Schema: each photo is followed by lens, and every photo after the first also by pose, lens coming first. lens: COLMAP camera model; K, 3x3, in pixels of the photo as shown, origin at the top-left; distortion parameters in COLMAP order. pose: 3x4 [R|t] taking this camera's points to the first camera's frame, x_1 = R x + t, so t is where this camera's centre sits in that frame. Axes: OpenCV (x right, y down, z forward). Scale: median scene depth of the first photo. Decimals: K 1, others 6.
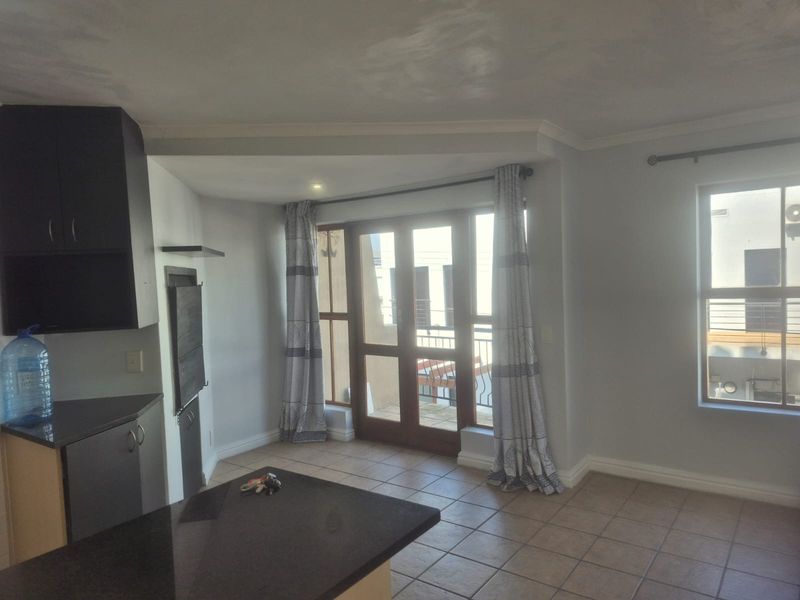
lens RADIAL K [[548.4, 0, 398.8], [0, 548.4, 301.1], [0, 0, 1]] dist [0.060770, -0.058727]
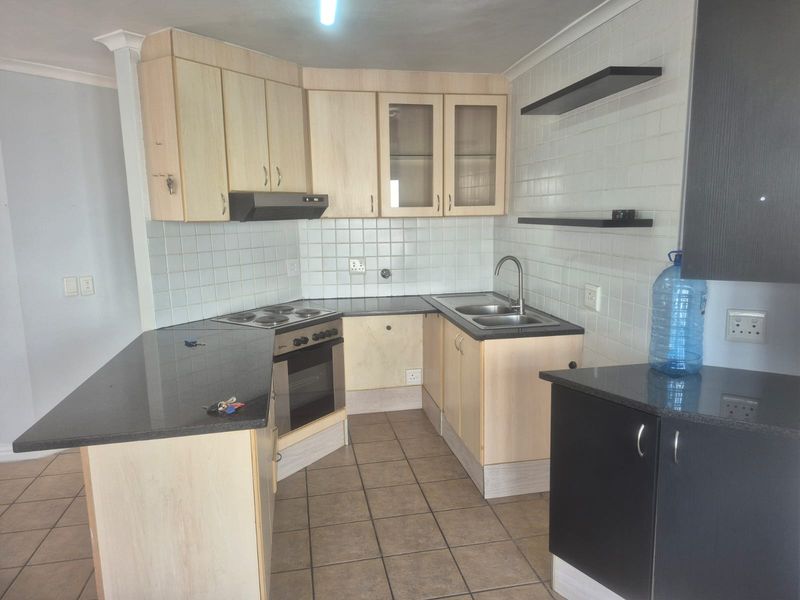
lens RADIAL K [[548.4, 0, 400.1], [0, 548.4, 303.7], [0, 0, 1]] dist [0.060770, -0.058727]
pose [[-0.678669, 0.173475, -0.713663, 0.131348], [0.013150, 0.974419, 0.224353, -0.048642], [0.734327, 0.142877, -0.663589, 0.963085]]
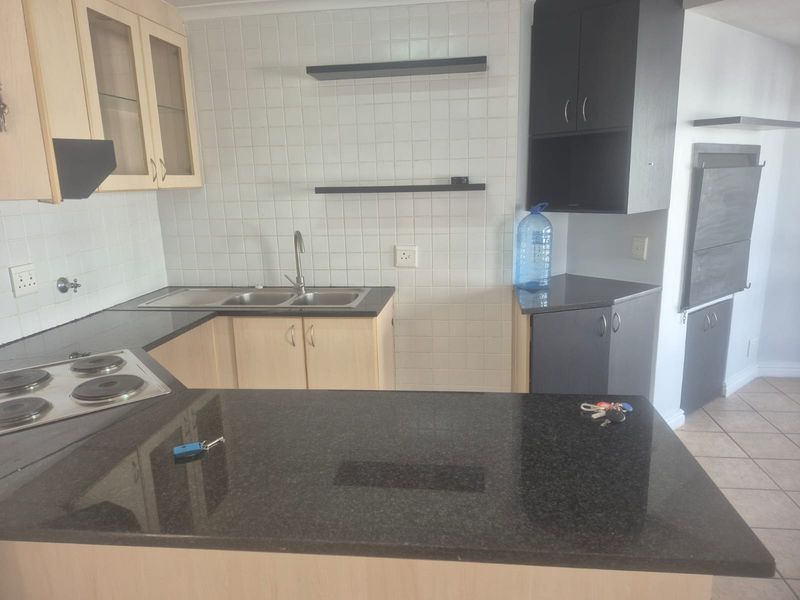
lens RADIAL K [[548.4, 0, 401.1], [0, 548.4, 294.2], [0, 0, 1]] dist [0.060770, -0.058727]
pose [[0.495648, 0.209088, -0.842980, 0.135803], [-0.032834, 0.974407, 0.222382, -0.012195], [0.867902, -0.082545, 0.489828, 0.156197]]
